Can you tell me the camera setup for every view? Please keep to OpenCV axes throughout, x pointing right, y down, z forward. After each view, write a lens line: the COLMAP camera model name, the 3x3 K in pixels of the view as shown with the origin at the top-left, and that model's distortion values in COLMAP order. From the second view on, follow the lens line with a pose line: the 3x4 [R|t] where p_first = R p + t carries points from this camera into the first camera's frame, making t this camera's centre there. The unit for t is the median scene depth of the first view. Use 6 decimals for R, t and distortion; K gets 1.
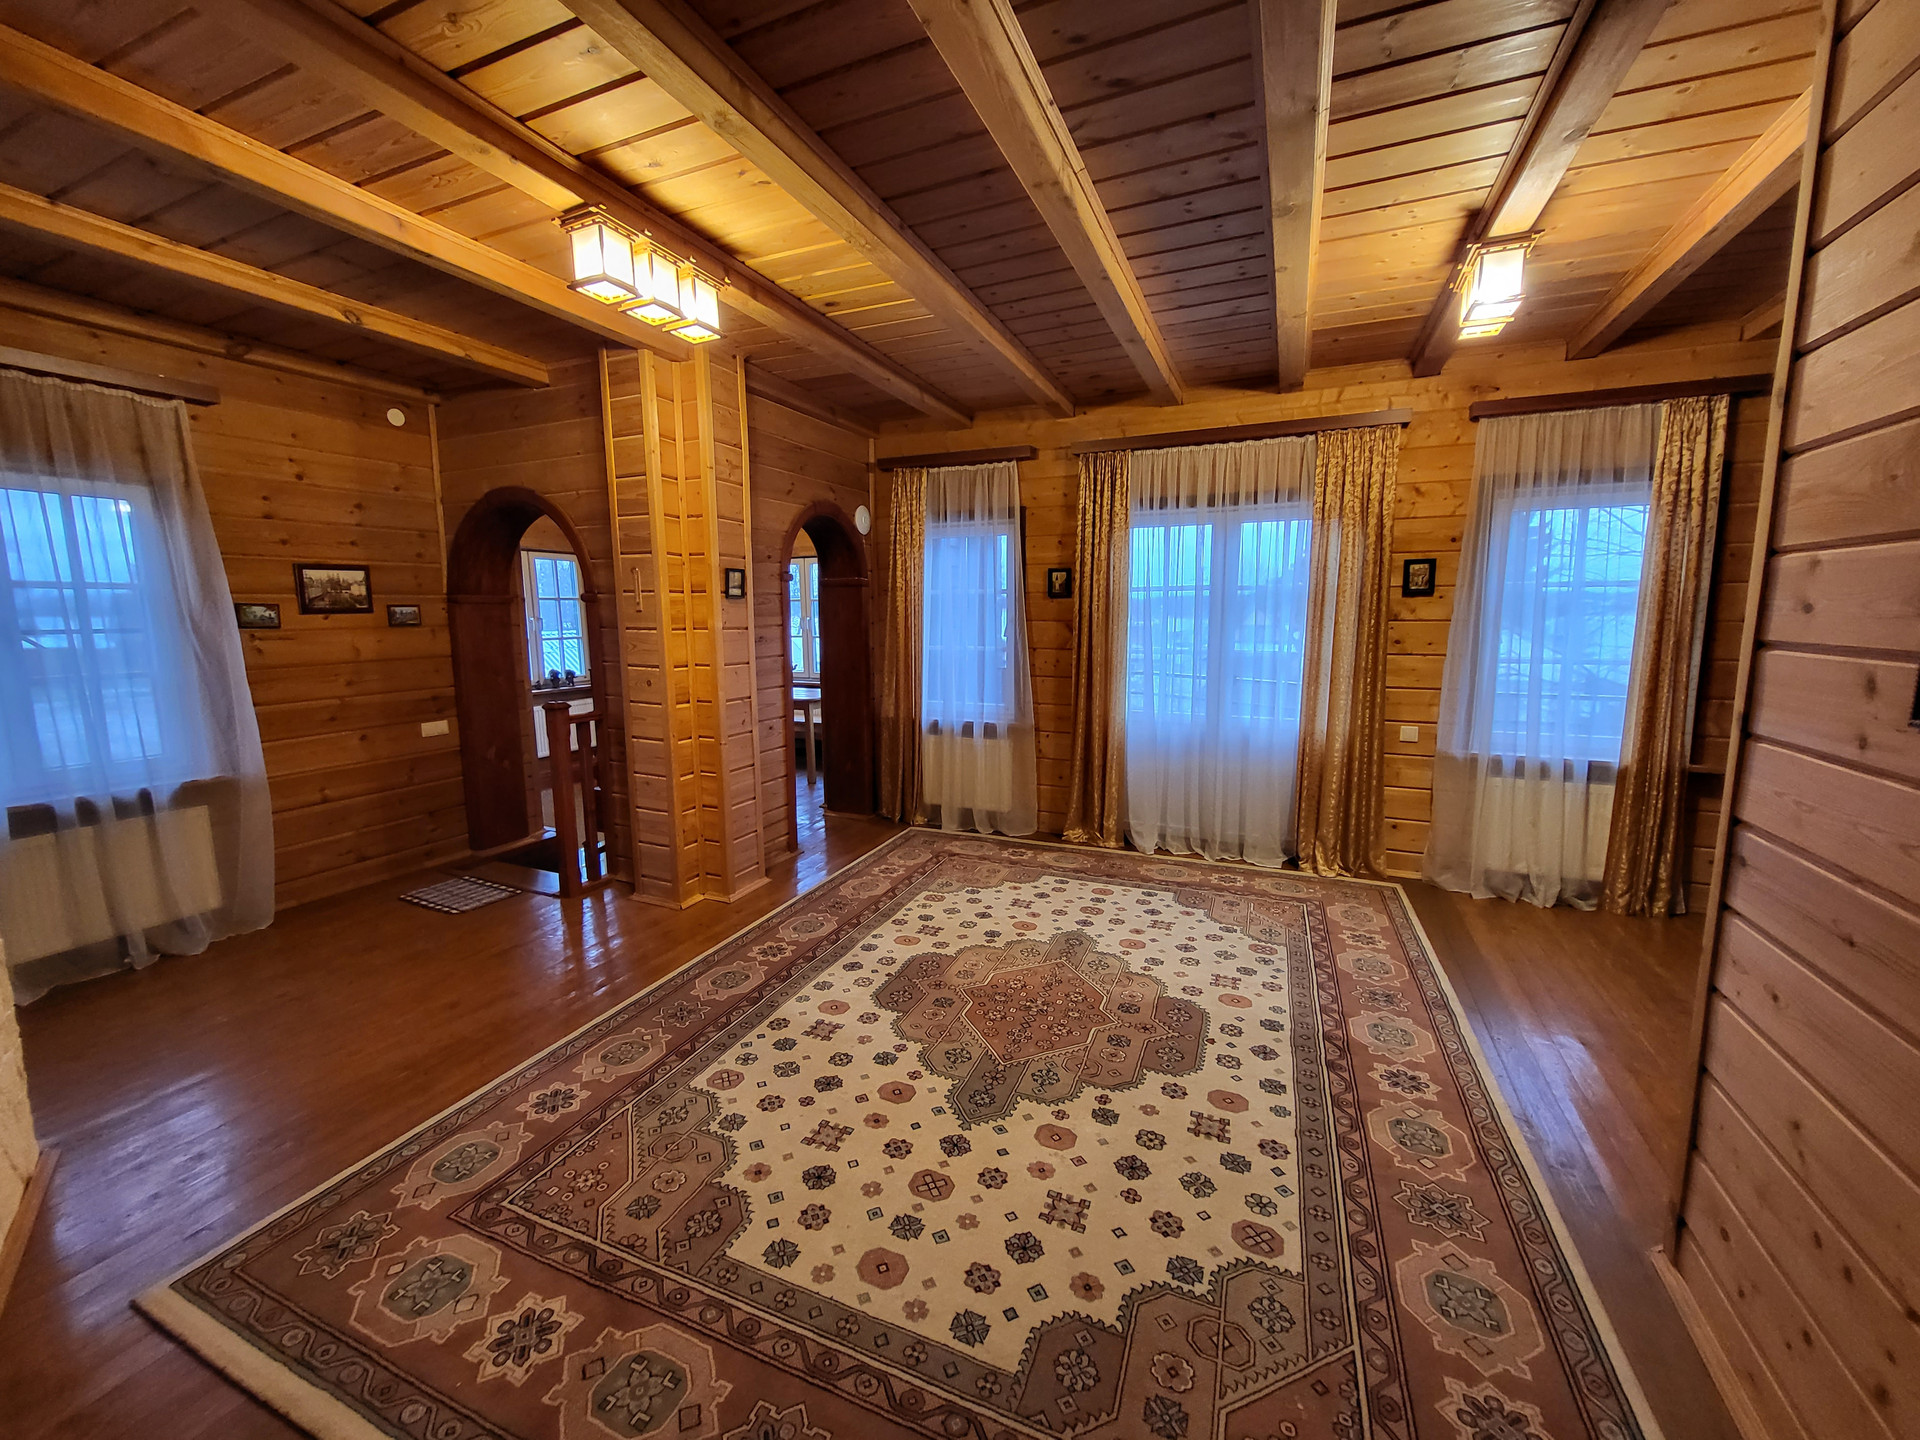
lens RADIAL K [[756.2, 0, 948.1], [0, 756.2, 711.1], [0, 0, 1]] dist [0.002705, -0.002435]
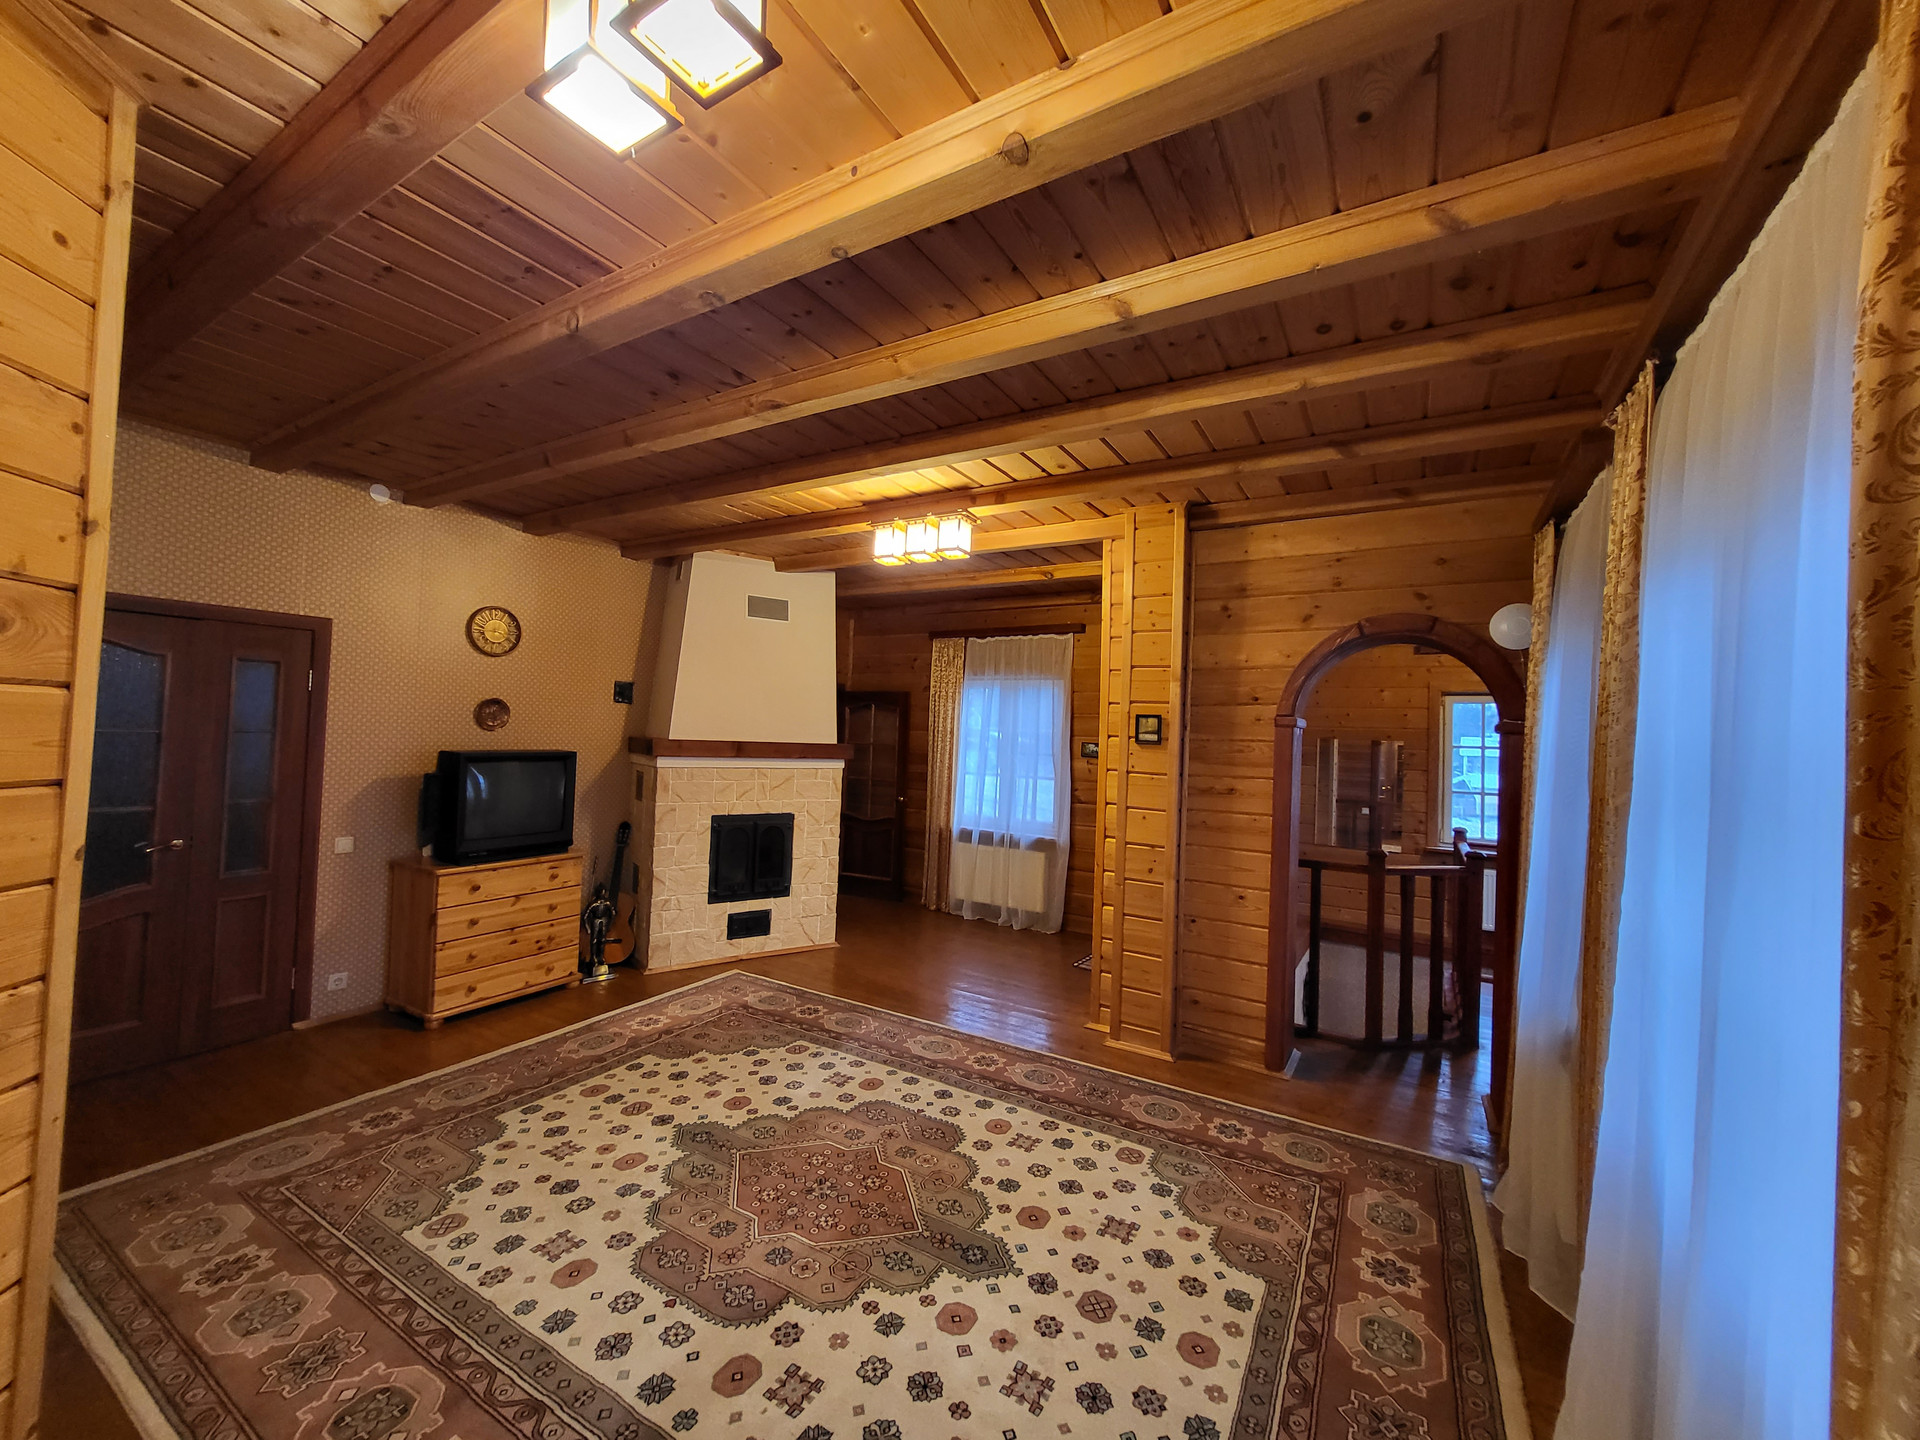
lens RADIAL K [[756.2, 0, 952.2], [0, 756.2, 712.9], [0, 0, 1]] dist [0.002705, -0.002435]
pose [[-0.129753, -0.026253, -0.991199, 1.133404], [-0.167895, 0.985796, -0.004132, -0.215350], [0.977228, 0.165881, -0.132318, 1.327226]]
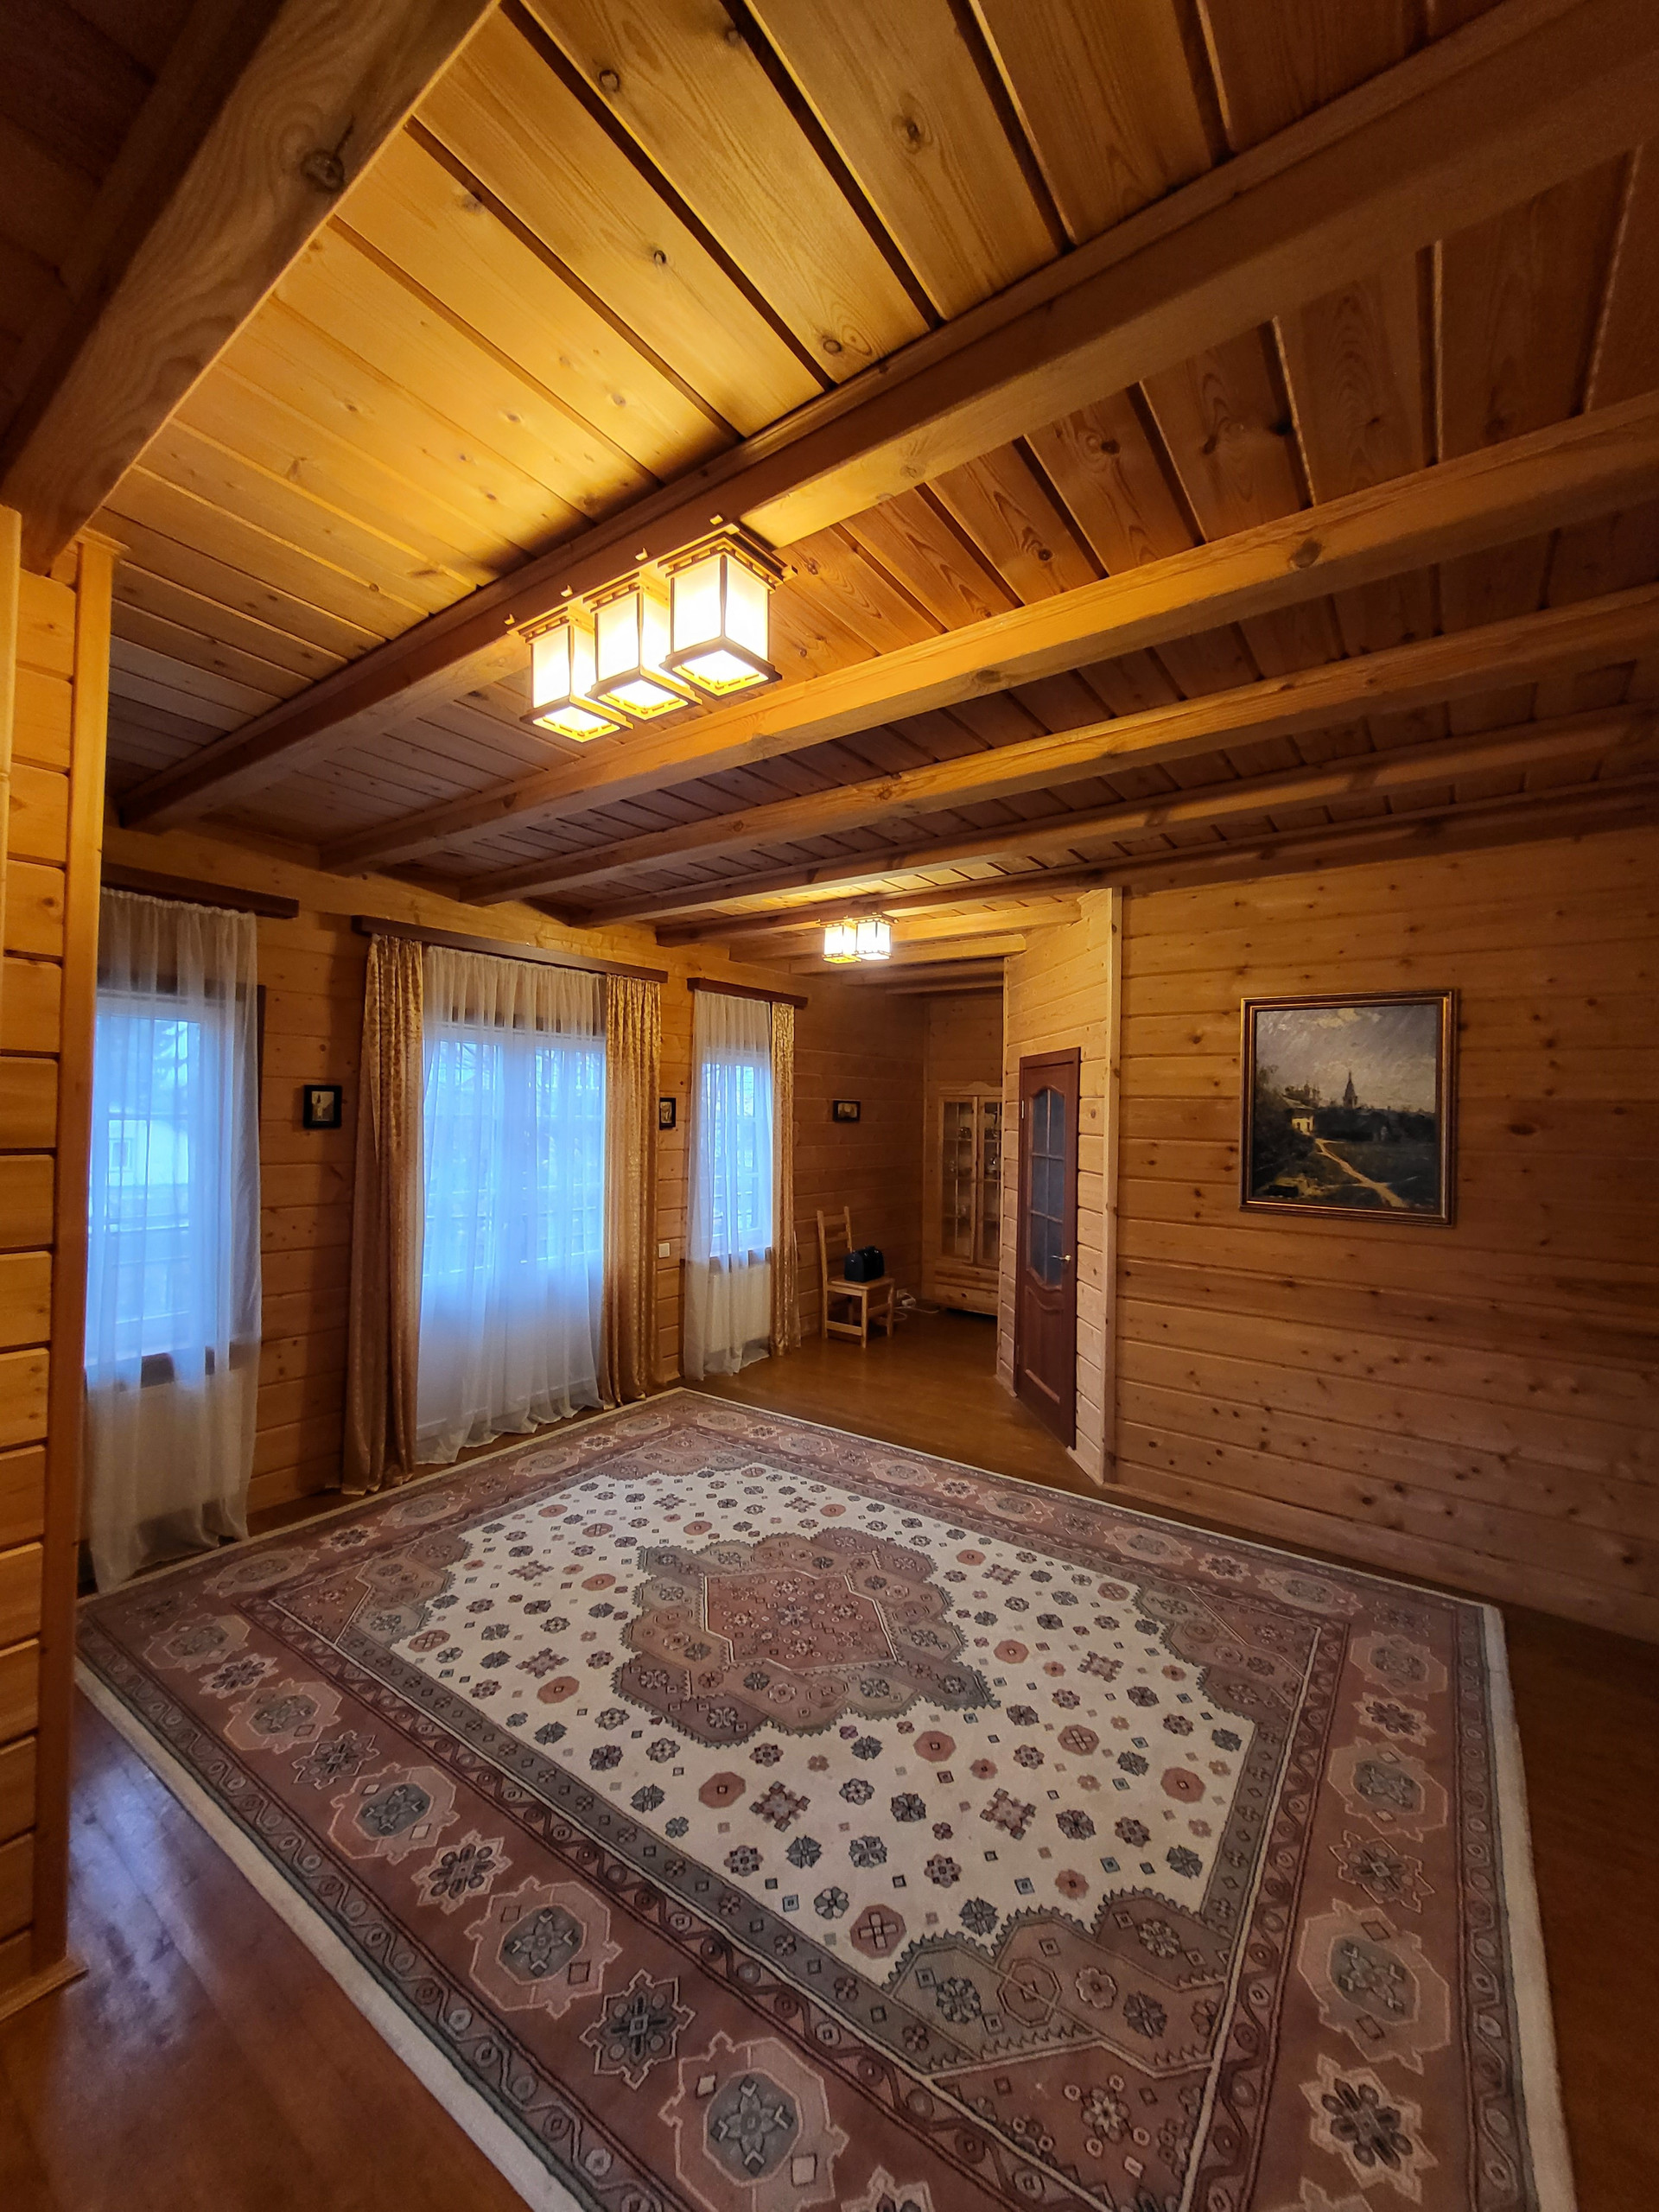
lens RADIAL K [[871.2, 0, 840.8], [0, 871.2, 1104.4], [0, 0, 1]] dist [0.002705, -0.002435]
pose [[0.194977, 0.011573, 0.980740, -0.989570], [0.109058, 0.993474, -0.033405, -0.183538], [-0.974726, 0.113471, 0.192442, 0.770044]]
